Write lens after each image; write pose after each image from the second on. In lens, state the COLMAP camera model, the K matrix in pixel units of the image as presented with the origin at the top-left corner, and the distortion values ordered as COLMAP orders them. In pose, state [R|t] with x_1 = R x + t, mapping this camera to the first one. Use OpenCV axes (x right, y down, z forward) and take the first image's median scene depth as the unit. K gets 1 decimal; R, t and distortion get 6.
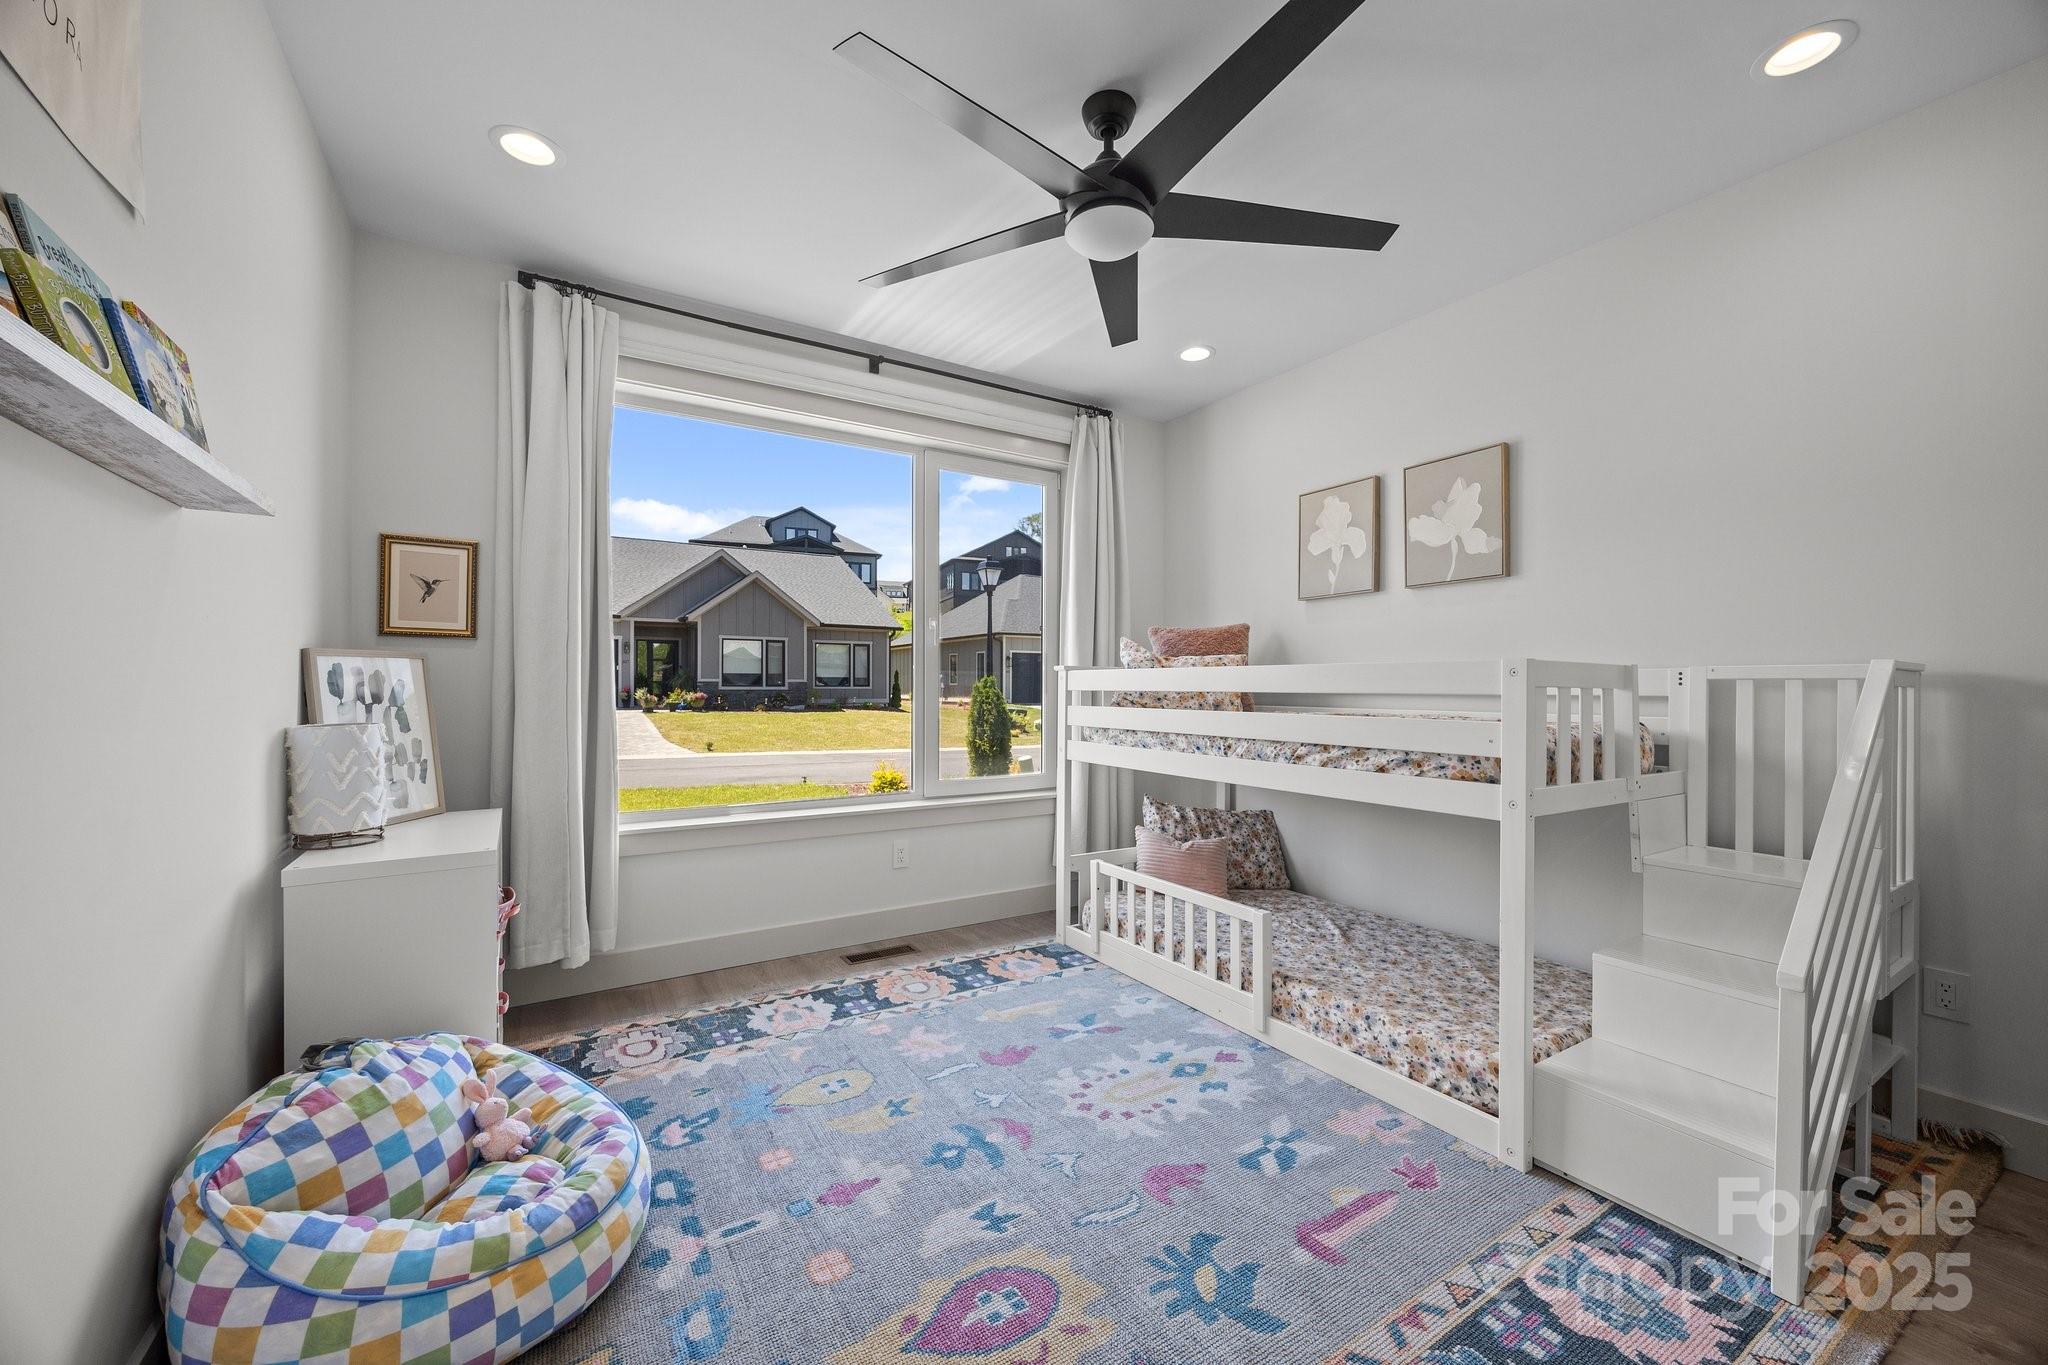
lens RADIAL K [[783.7, 0, 1031.9], [0, 783.7, 690.4], [0, 0, 1]] dist [-0.000522, -0.000141]
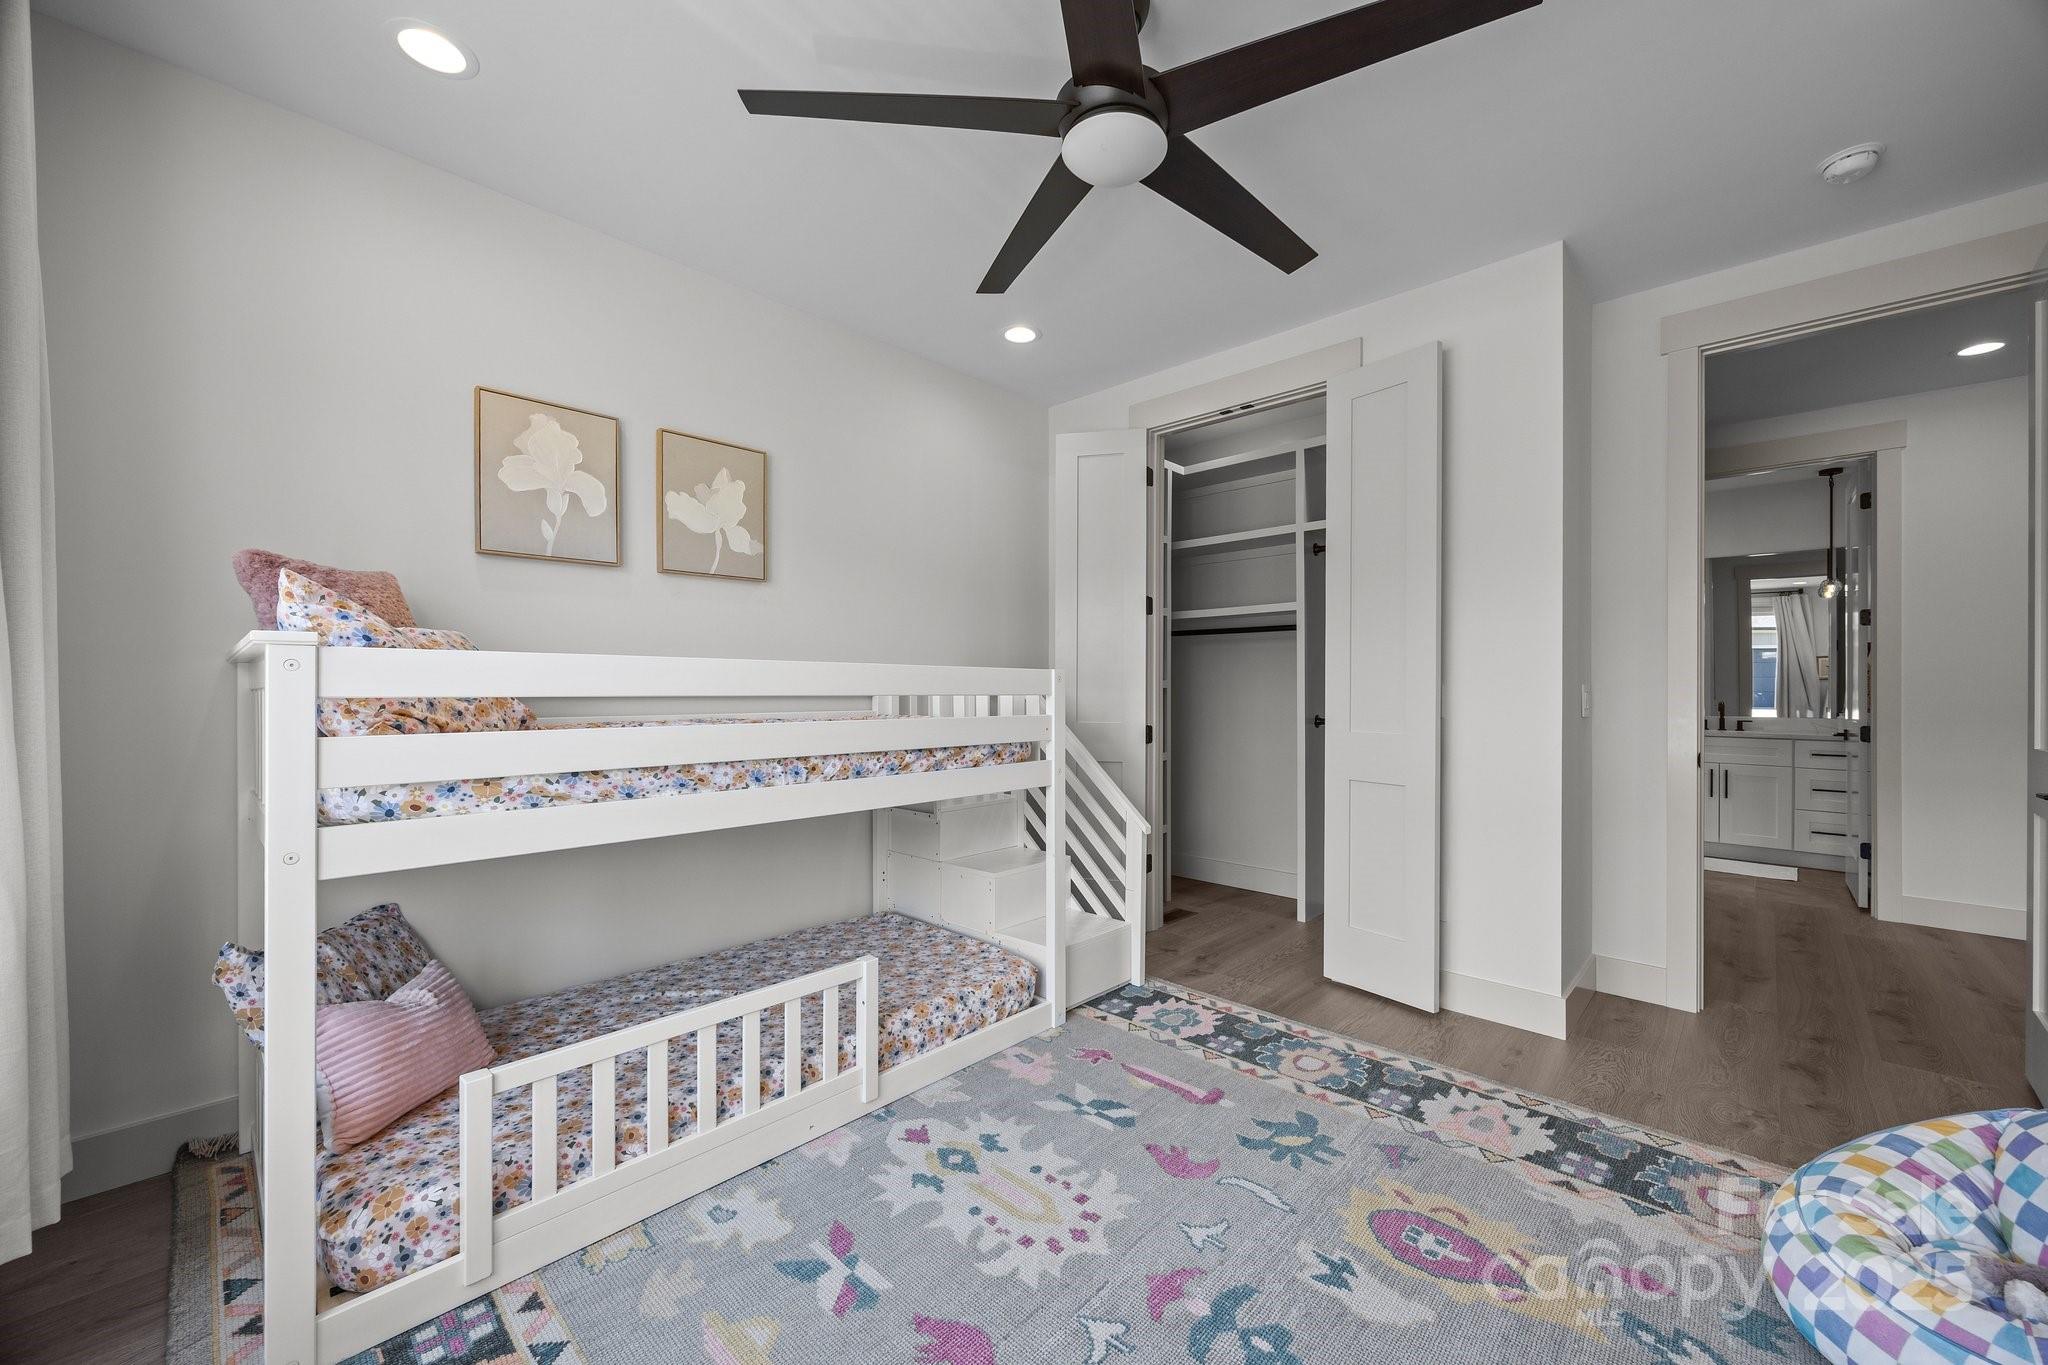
lens RADIAL K [[783.7, 0, 1031.9], [0, 783.7, 690.4], [0, 0, 1]] dist [-0.000522, -0.000141]
pose [[-0.253688, -0.004868, 0.967274, -0.585172], [0.001021, 0.999985, 0.005300, -0.007847], [-0.967286, 0.002332, -0.253679, 1.094372]]
